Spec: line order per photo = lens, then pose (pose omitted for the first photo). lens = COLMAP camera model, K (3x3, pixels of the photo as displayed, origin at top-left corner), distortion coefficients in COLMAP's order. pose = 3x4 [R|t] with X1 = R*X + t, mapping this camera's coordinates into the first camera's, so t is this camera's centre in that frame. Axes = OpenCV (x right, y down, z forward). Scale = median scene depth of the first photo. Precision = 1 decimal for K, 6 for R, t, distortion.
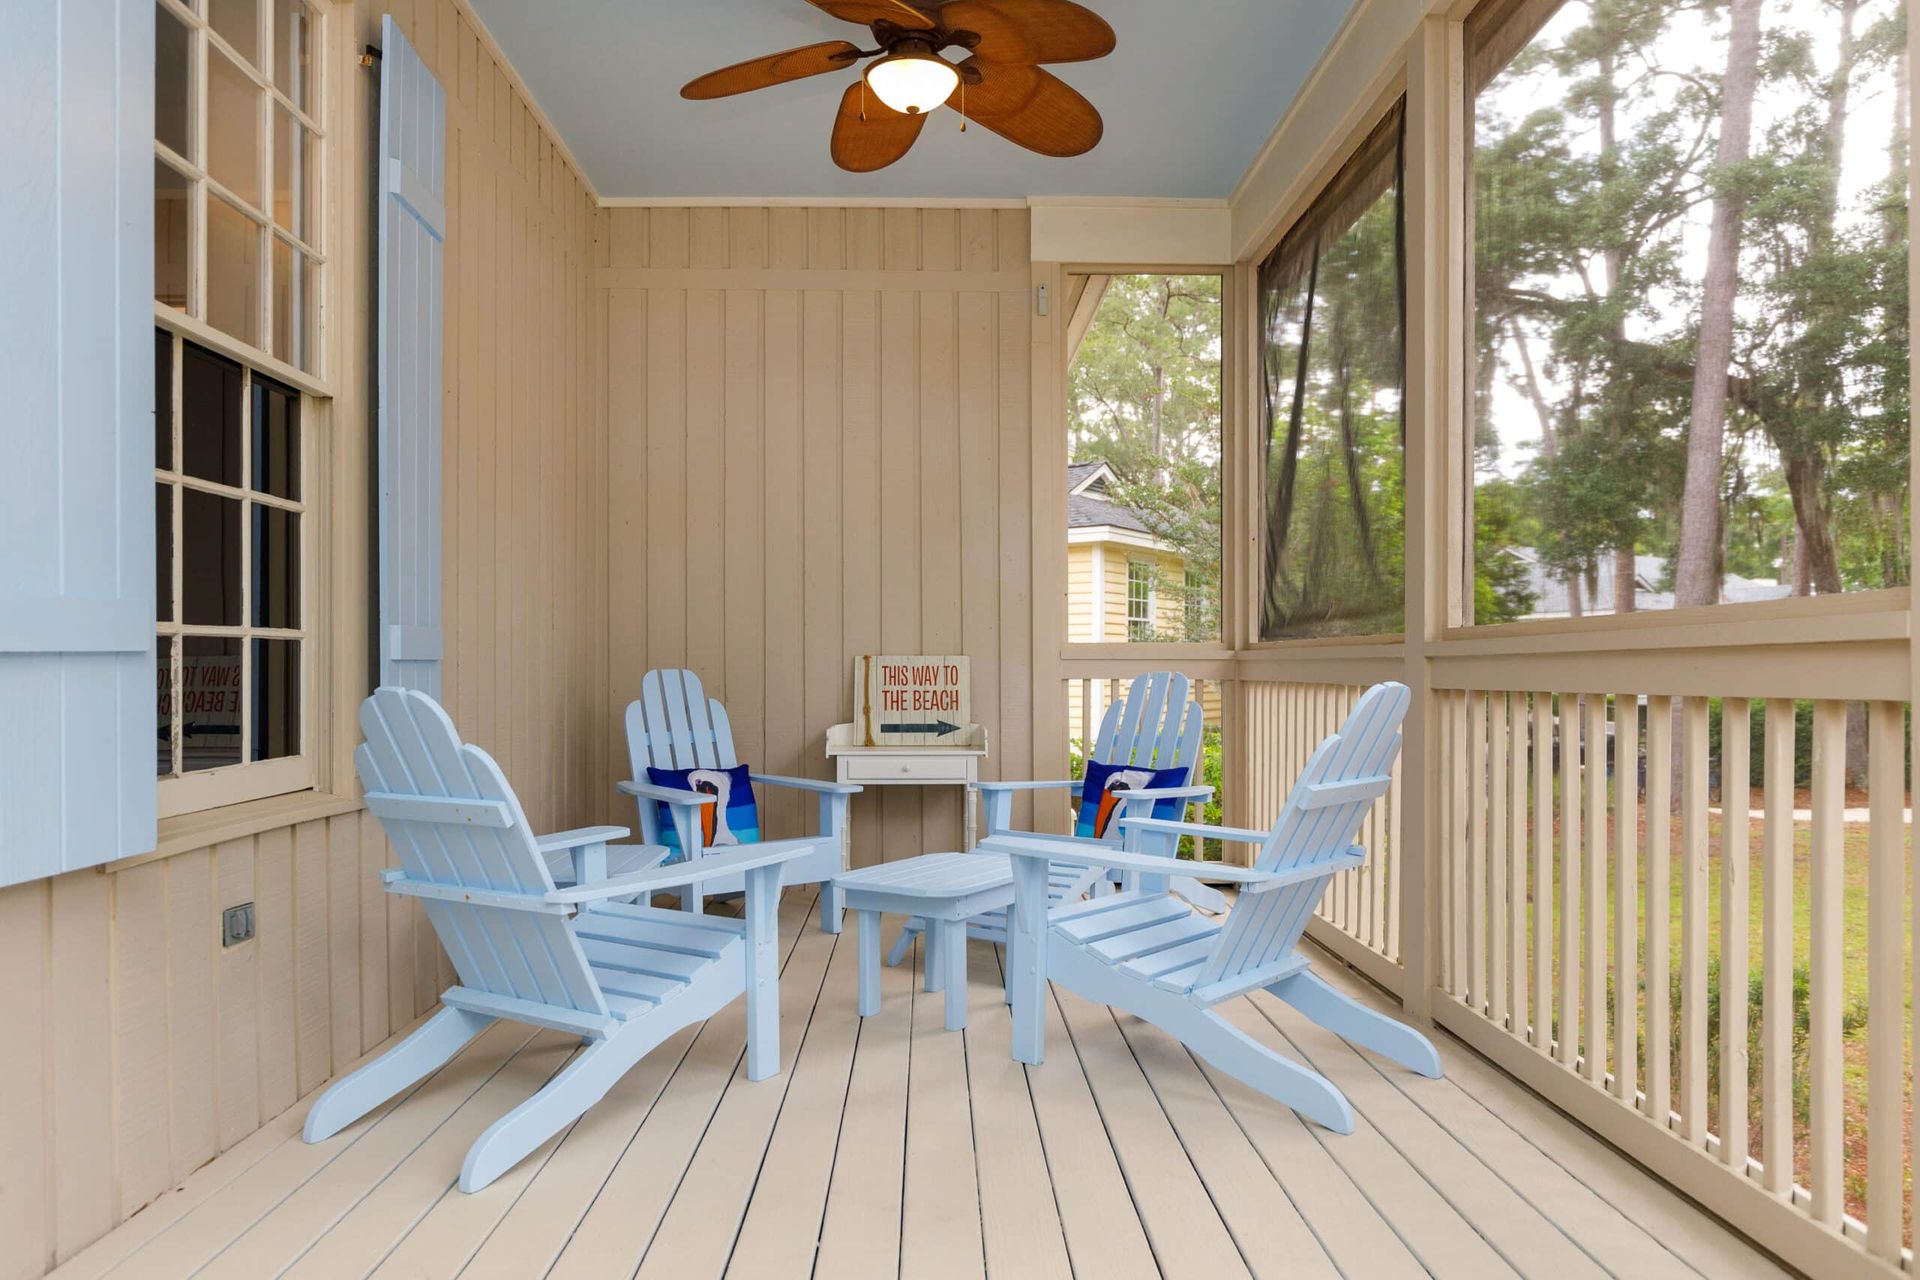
lens RADIAL K [[1308.0, 0, 955.1], [0, 1308.0, 669.6], [0, 0, 1]] dist [-0.008076, -0.002251]
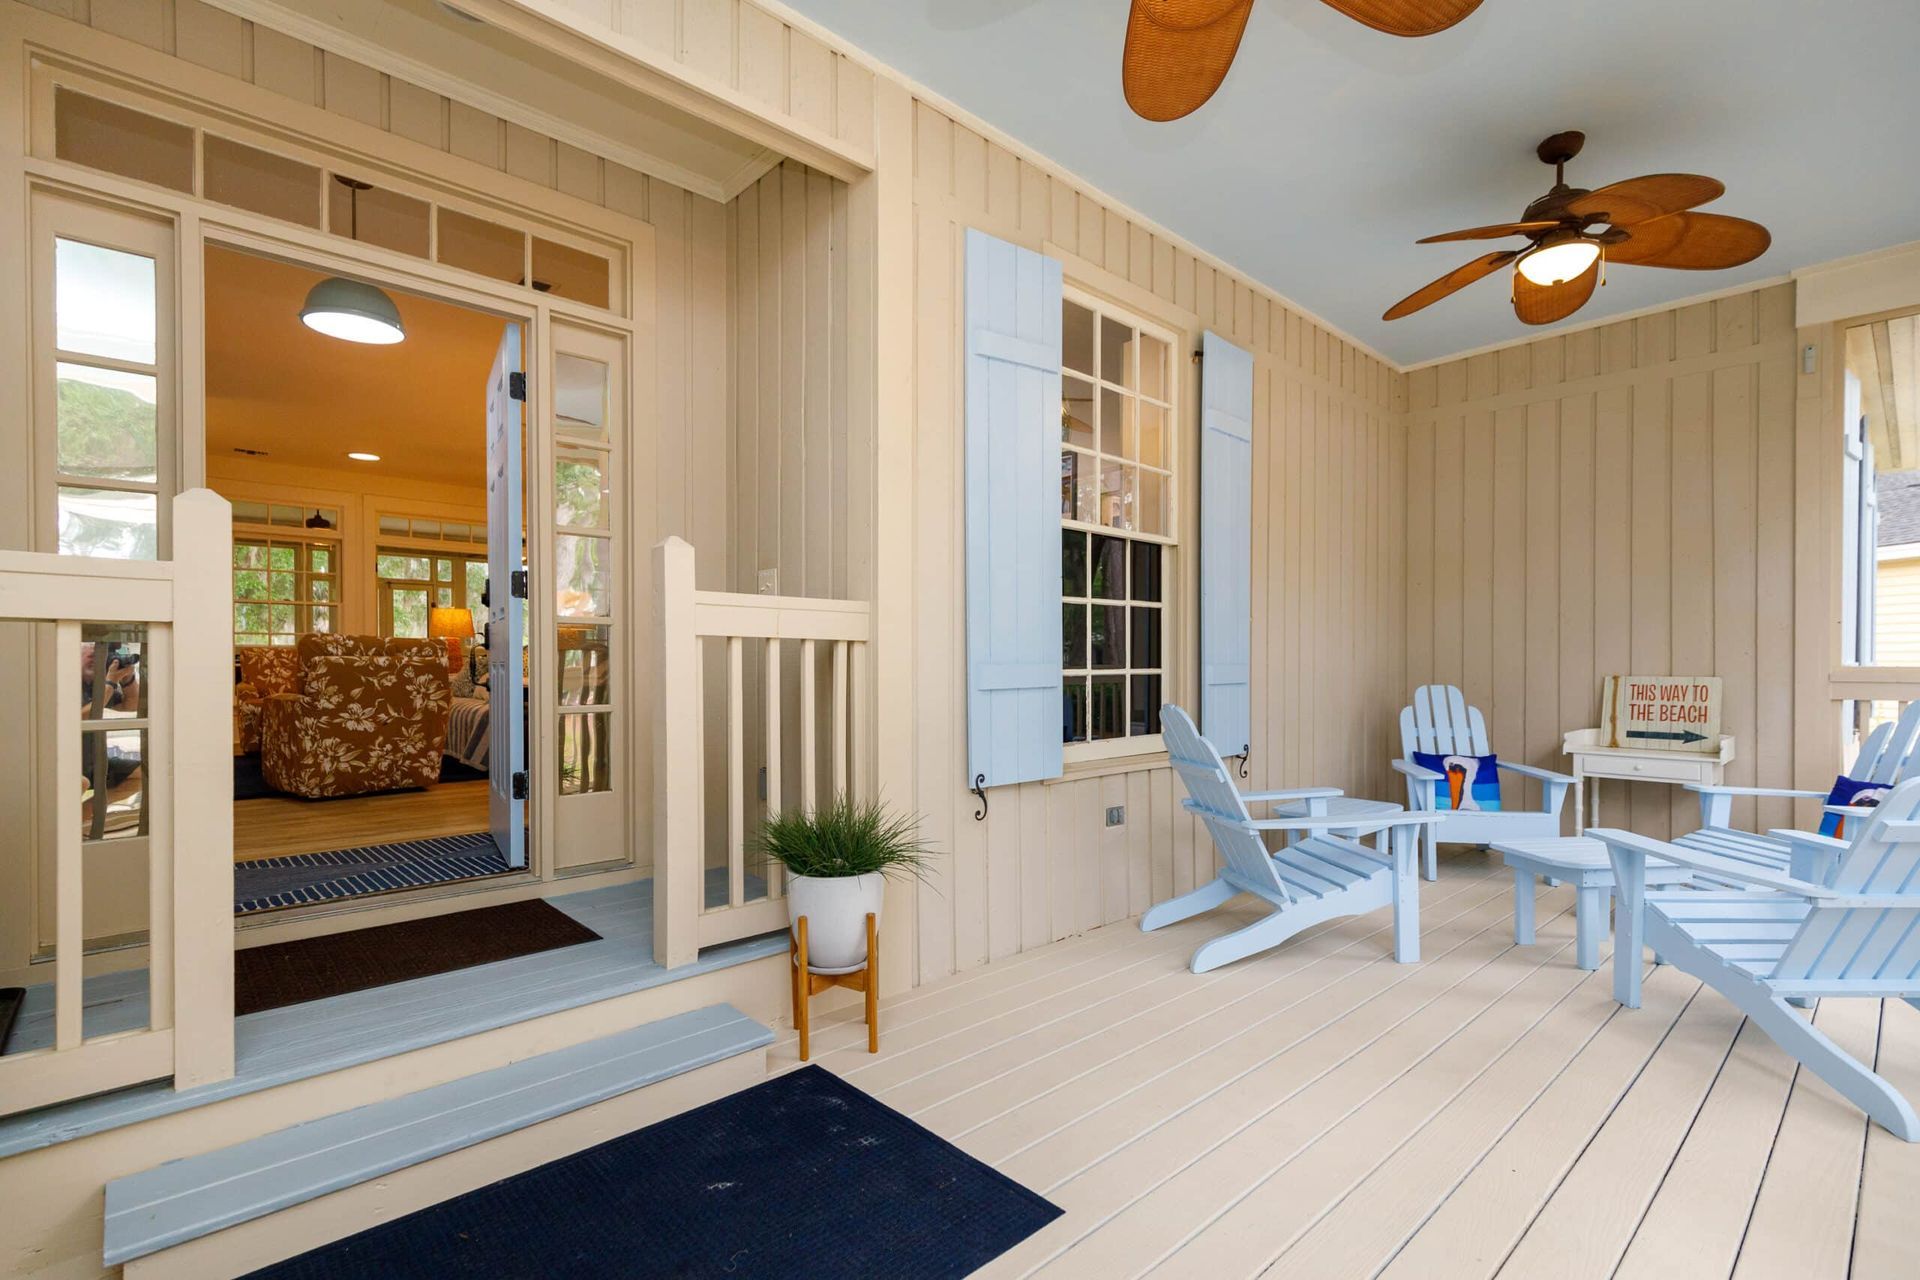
lens RADIAL K [[867.1, 0, 952.8], [0, 867.1, 677.2], [0, 0, 1]] dist [-0.005536, -0.000769]
pose [[0.648613, 0.012283, -0.761019, 0.170482], [-0.001682, 0.999890, 0.014705, -0.023089], [0.761116, -0.008258, 0.648563, -0.038911]]
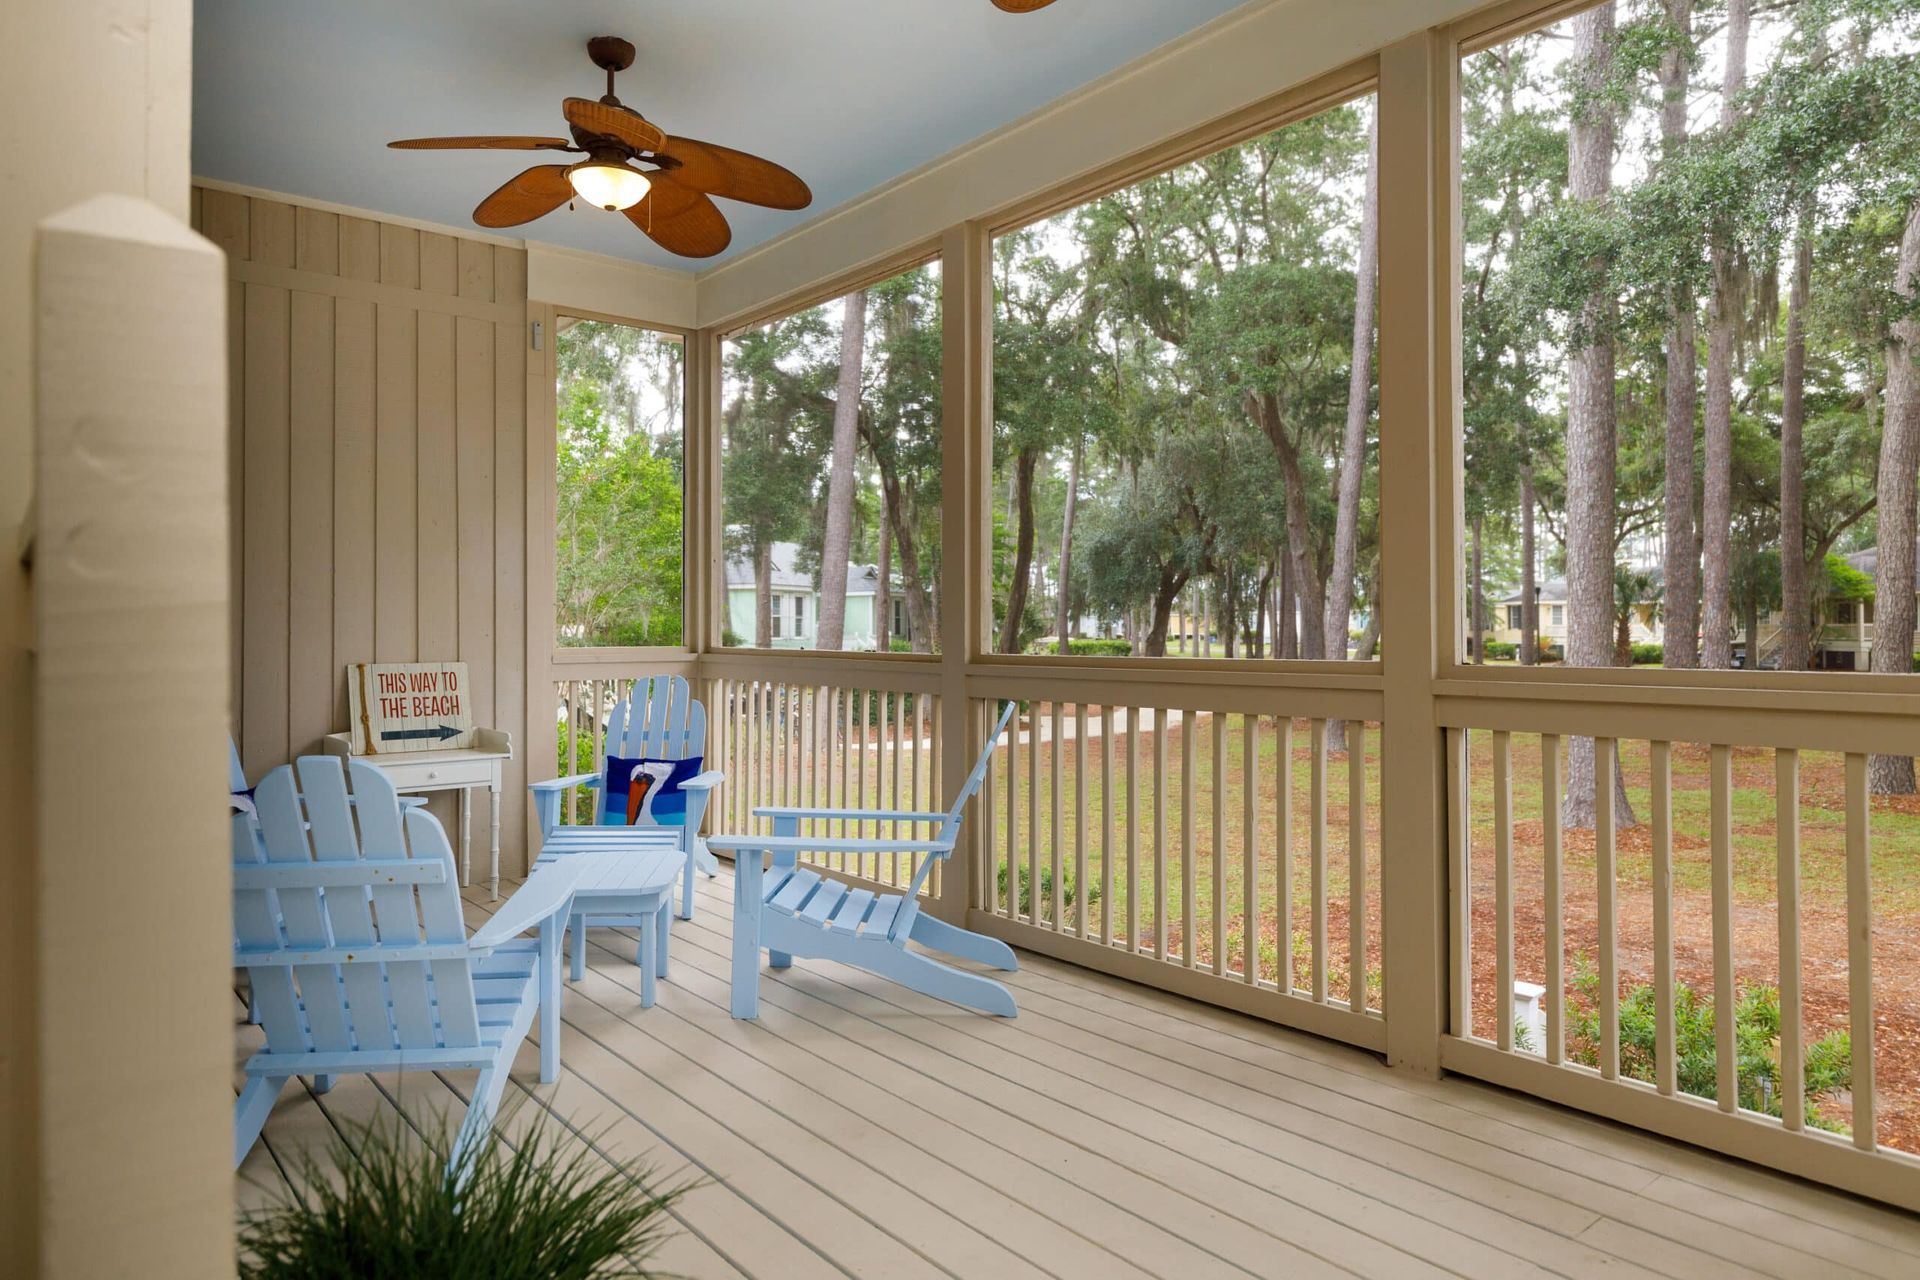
lens RADIAL K [[1211.7, 0, 957.7], [0, 1211.7, 626.0], [0, 0, 1]] dist [-0.007844, -0.000682]
pose [[0.792385, -0.000178, 0.610021, -0.300229], [0.004675, 0.999972, -0.005782, -0.035961], [-0.610003, 0.007433, 0.792364, -0.016939]]
